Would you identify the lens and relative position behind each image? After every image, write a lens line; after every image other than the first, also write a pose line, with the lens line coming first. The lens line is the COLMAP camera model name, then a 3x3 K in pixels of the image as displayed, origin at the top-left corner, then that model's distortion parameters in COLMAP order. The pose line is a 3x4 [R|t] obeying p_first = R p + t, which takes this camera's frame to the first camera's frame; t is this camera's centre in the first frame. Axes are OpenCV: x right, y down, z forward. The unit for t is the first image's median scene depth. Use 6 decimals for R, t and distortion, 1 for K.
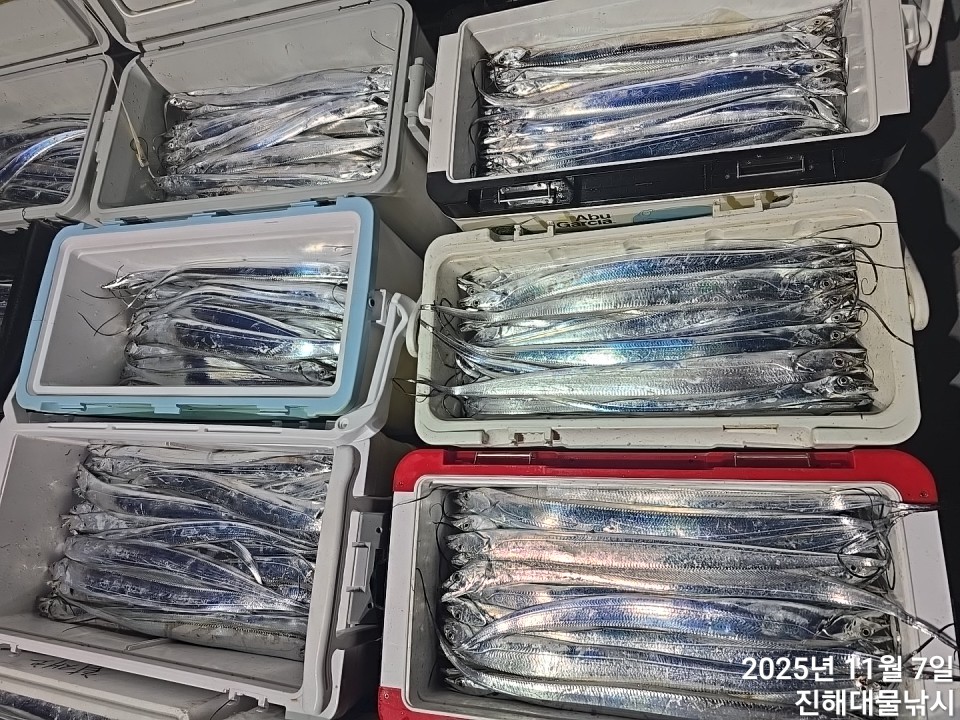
lens RADIAL K [[638.3, 0, 480.0], [0, 638.3, 360.0], [0, 0, 1]] dist [0.044842, -0.054458]
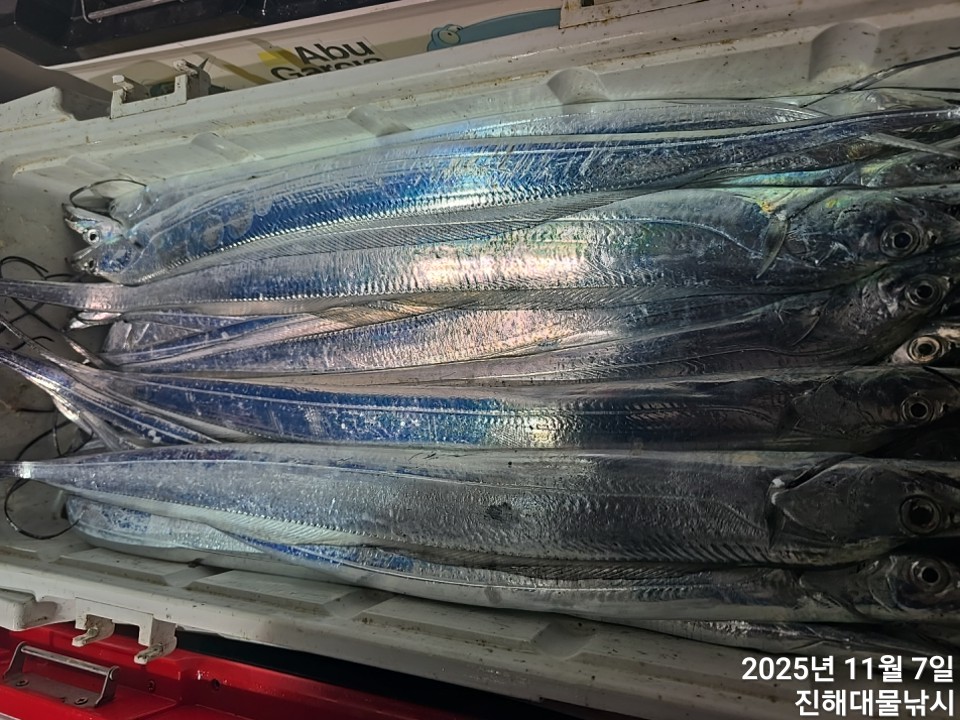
lens RADIAL K [[686.0, 0, 482.8], [0, 686.0, 356.4], [0, 0, 1]] dist [0.006464, 0.002181]
pose [[0.997691, -0.008285, -0.067409, 0.292636], [0.019342, 0.986093, 0.165065, -0.099758], [0.065103, -0.165988, 0.983976, 0.532210]]
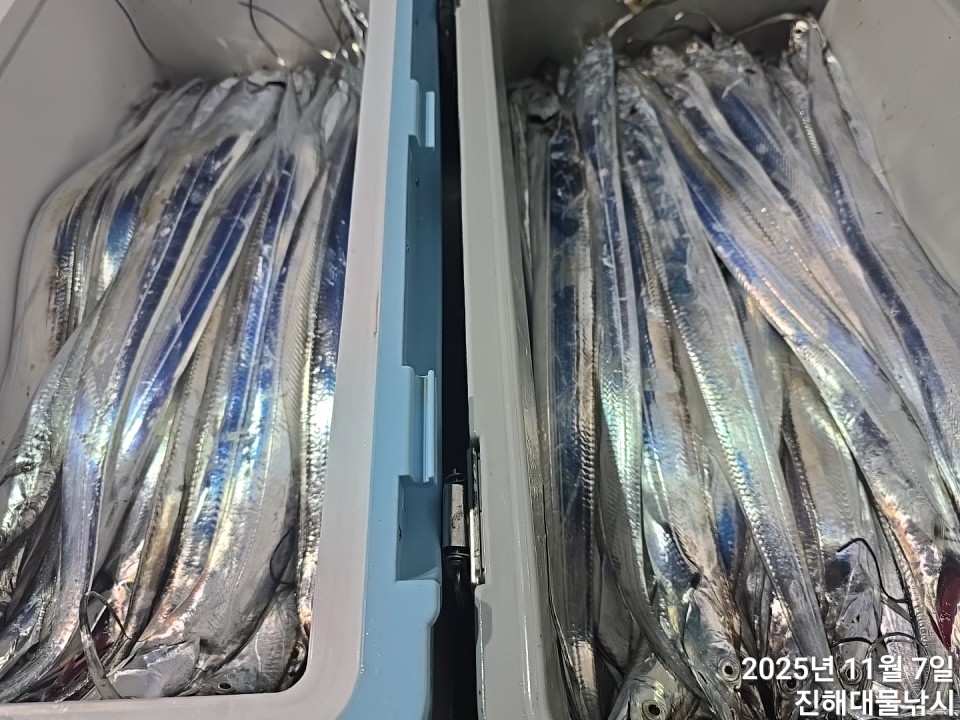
lens RADIAL K [[654.7, 0, 480.0], [0, 654.7, 360.0], [0, 0, 1]] dist [0.018520, -0.030866]
pose [[0.119358, 0.961170, -0.248807, -0.246906], [-0.962229, 0.173744, 0.209589, -0.345037], [0.244680, 0.214393, 0.945604, 0.806142]]
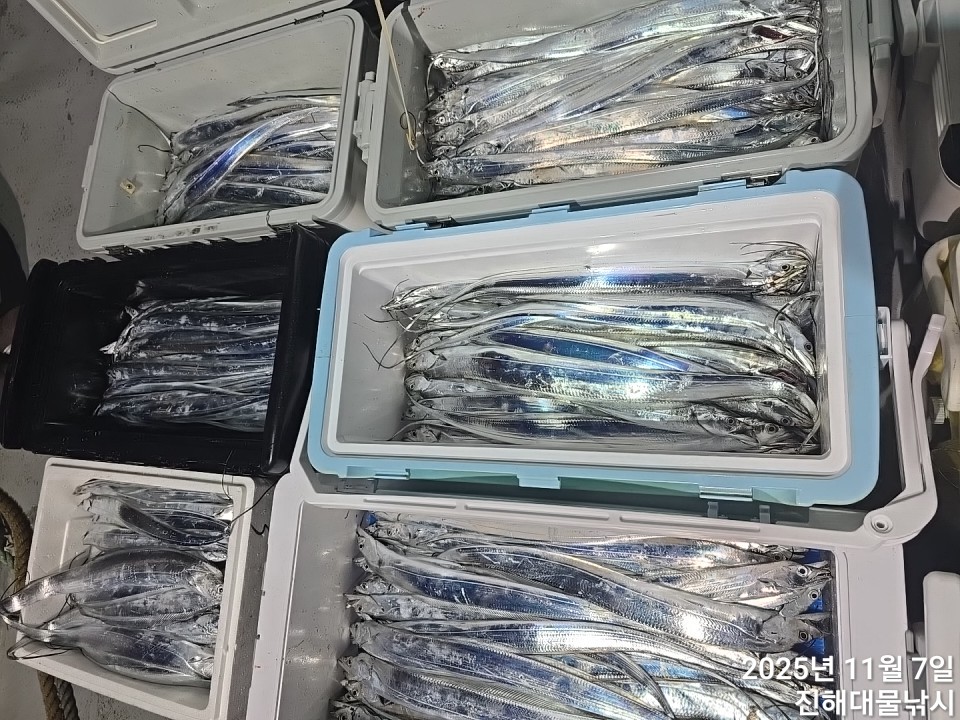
lens RADIAL K [[646.4, 0, 480.0], [0, 646.4, 360.0], [0, 0, 1]] dist [0.040978, -0.050278]
pose [[0.994298, -0.032936, -0.101424, -0.500658], [0.037171, 0.998502, 0.040154, -0.098814], [0.099950, -0.043695, 0.994033, 0.284466]]
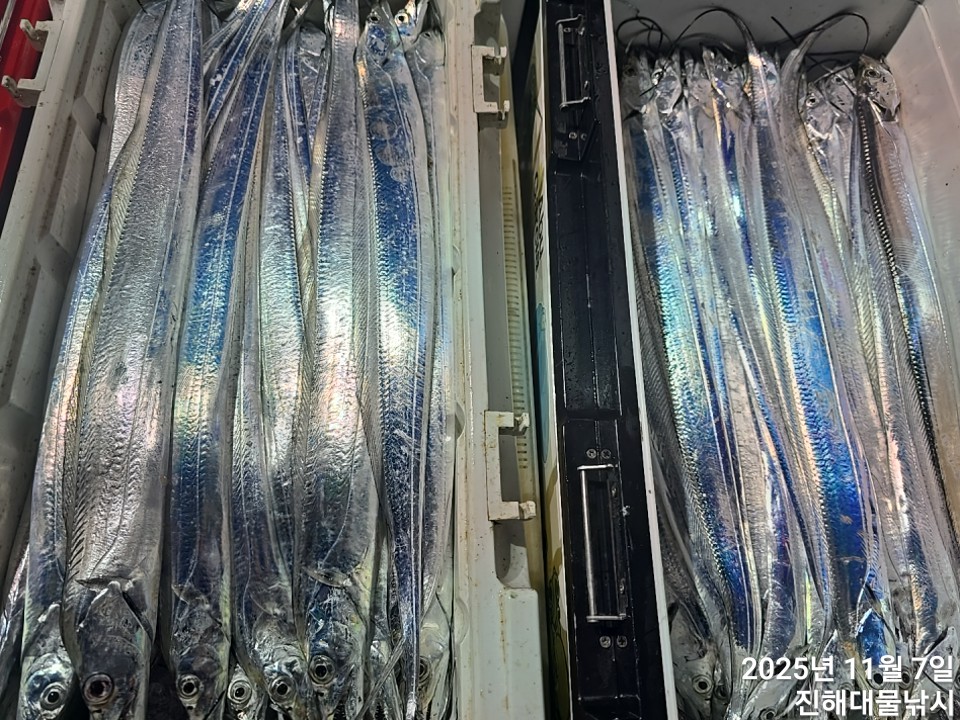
lens RADIAL K [[664.8, 0, 480.0], [0, 664.8, 360.0], [0, 0, 1]] dist [0.028328, -0.030621]
pose [[0.033947, 0.998891, -0.032633, 0.289617], [-0.991003, 0.037872, 0.128370, -0.234234], [0.129464, 0.027981, 0.991189, 0.471454]]
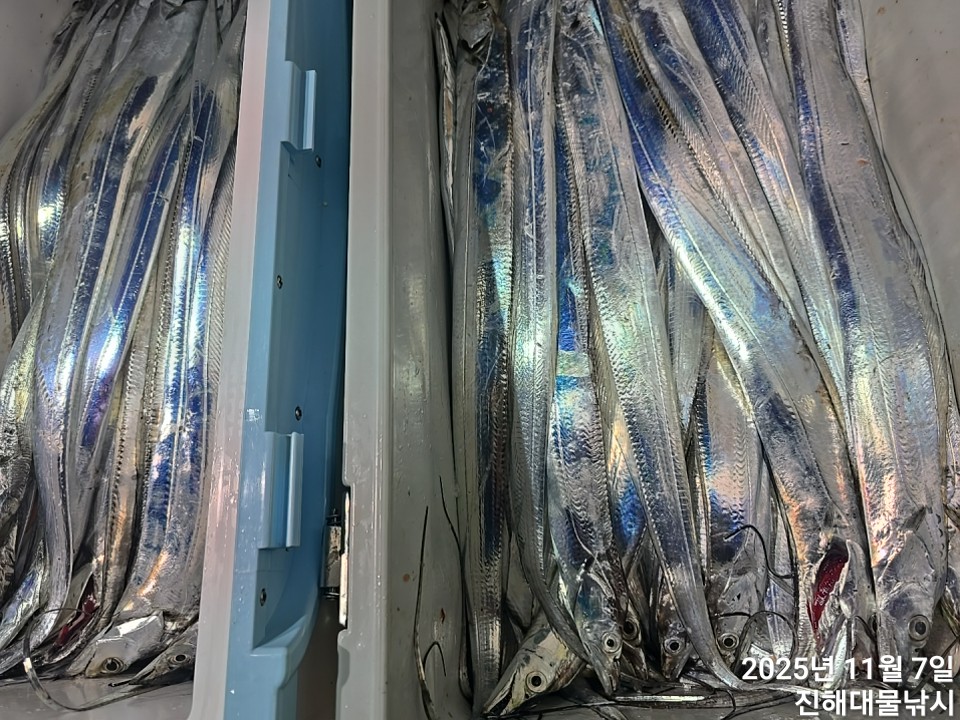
lens RADIAL K [[646.4, 0, 480.0], [0, 646.4, 360.0], [0, 0, 1]] dist [0.040978, -0.050278]
pose [[0.152284, 0.988149, 0.019271, -0.343424], [-0.931874, 0.137060, 0.335895, -0.448921], [0.329273, -0.069110, 0.941702, 0.822709]]
